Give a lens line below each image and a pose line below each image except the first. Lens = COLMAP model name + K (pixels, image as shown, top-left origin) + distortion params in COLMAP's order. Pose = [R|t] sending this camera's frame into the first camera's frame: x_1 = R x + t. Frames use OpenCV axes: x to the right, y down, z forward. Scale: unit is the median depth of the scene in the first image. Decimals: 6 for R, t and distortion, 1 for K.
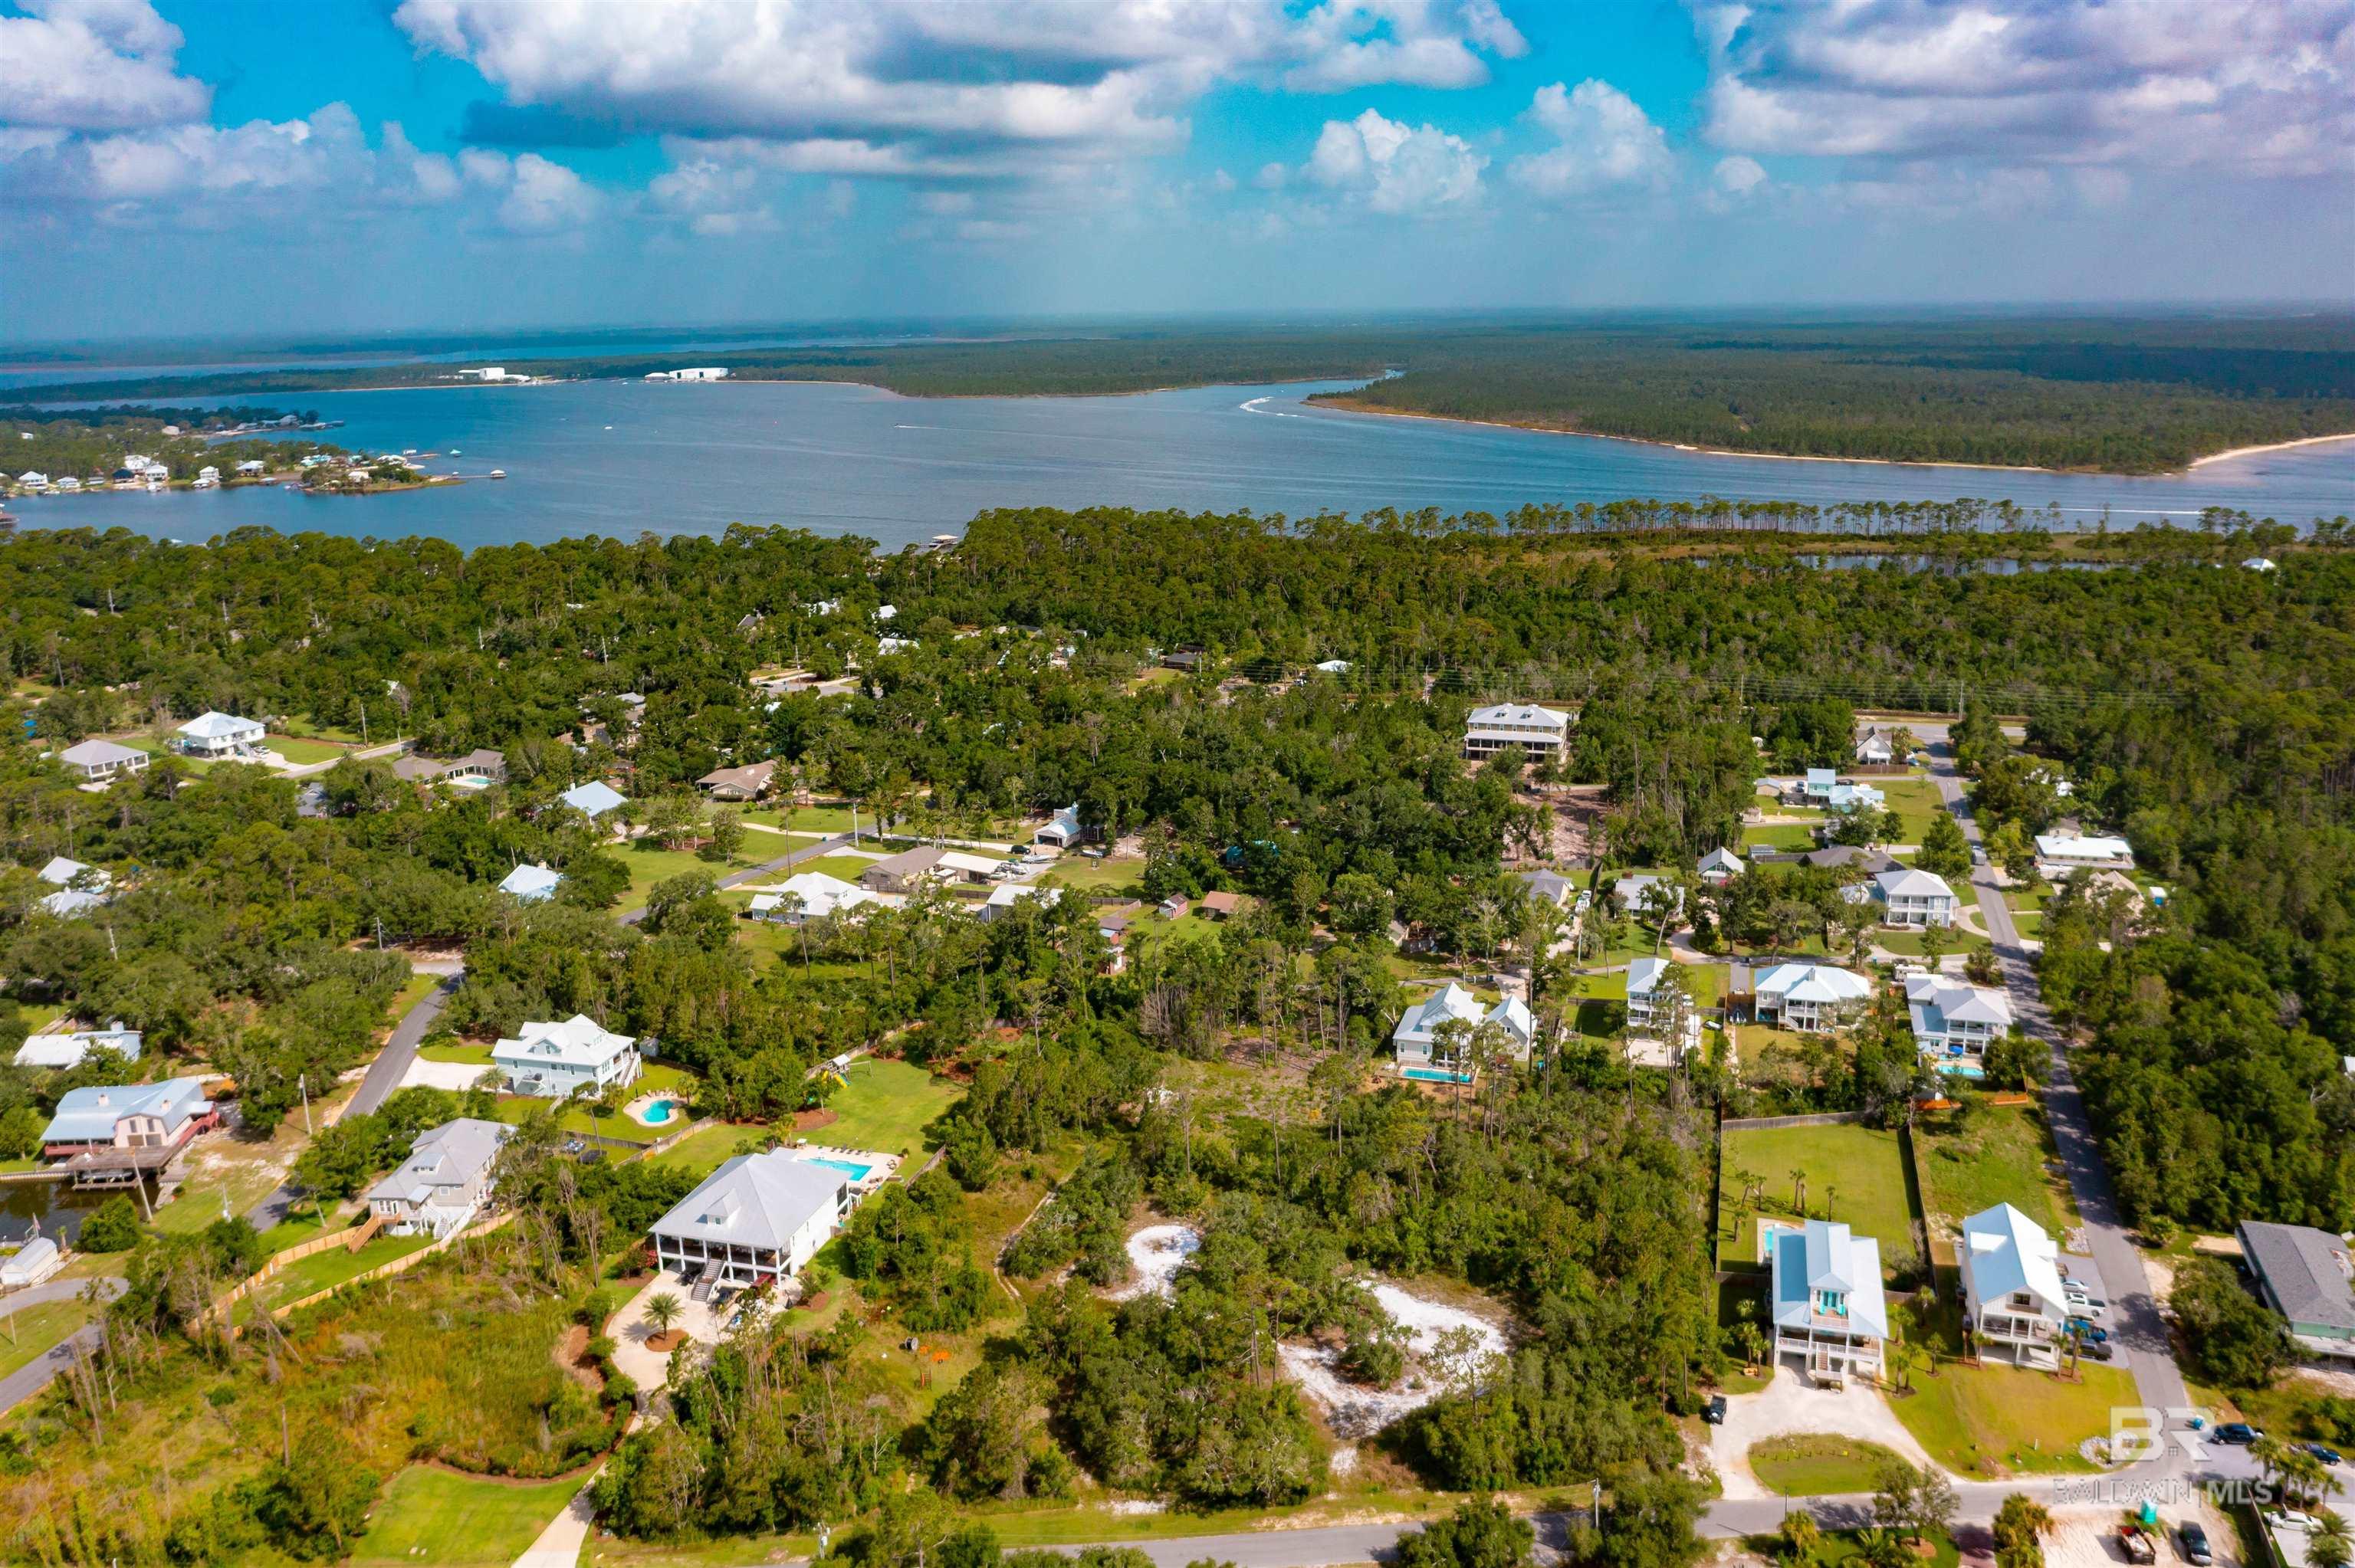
lens RADIAL K [[1875.7, 0, 1177.5], [0, 1875.7, 784.0], [0, 0, 1]] dist [-0.021243, 0.009049]
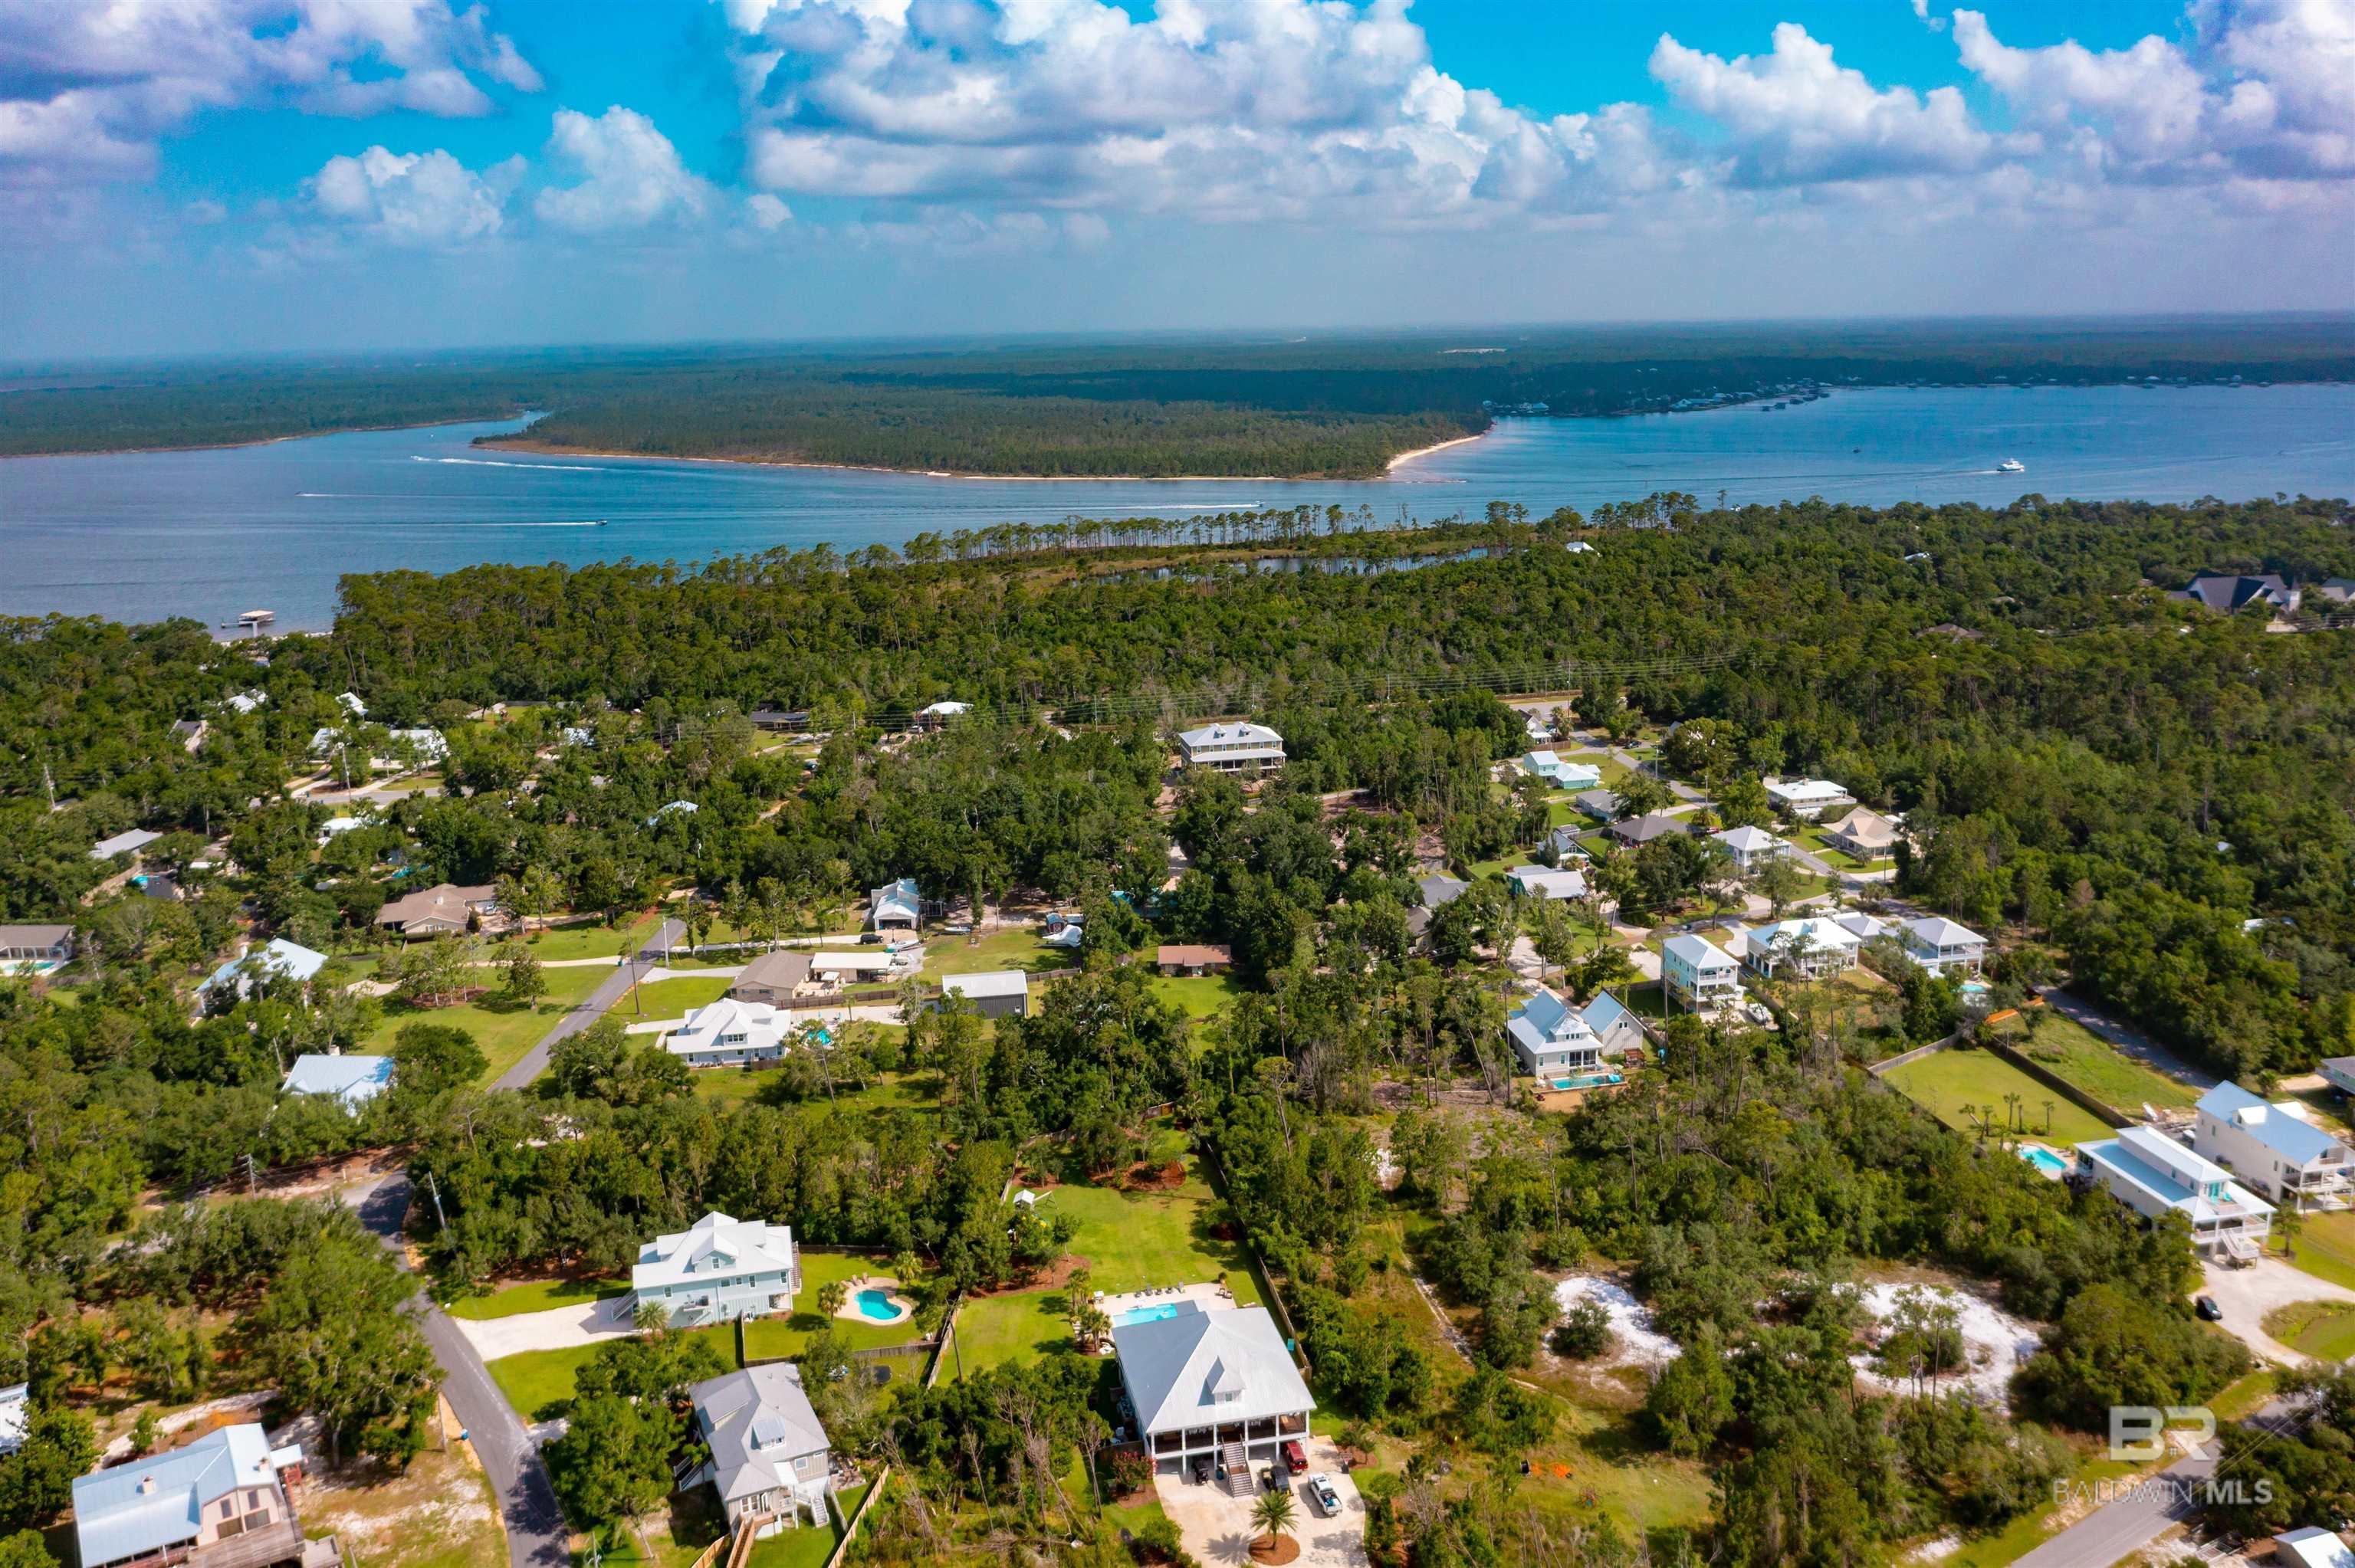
lens RADIAL K [[1915.0, 0, 1177.2], [0, 1915.0, 634.8], [0, 0, 1]] dist [-0.014100, -0.000135]
pose [[0.881007, -0.081389, 0.466050, -0.153162], [0.126598, 0.989724, -0.066477, -0.011975], [-0.455850, 0.117567, 0.882258, 0.051847]]
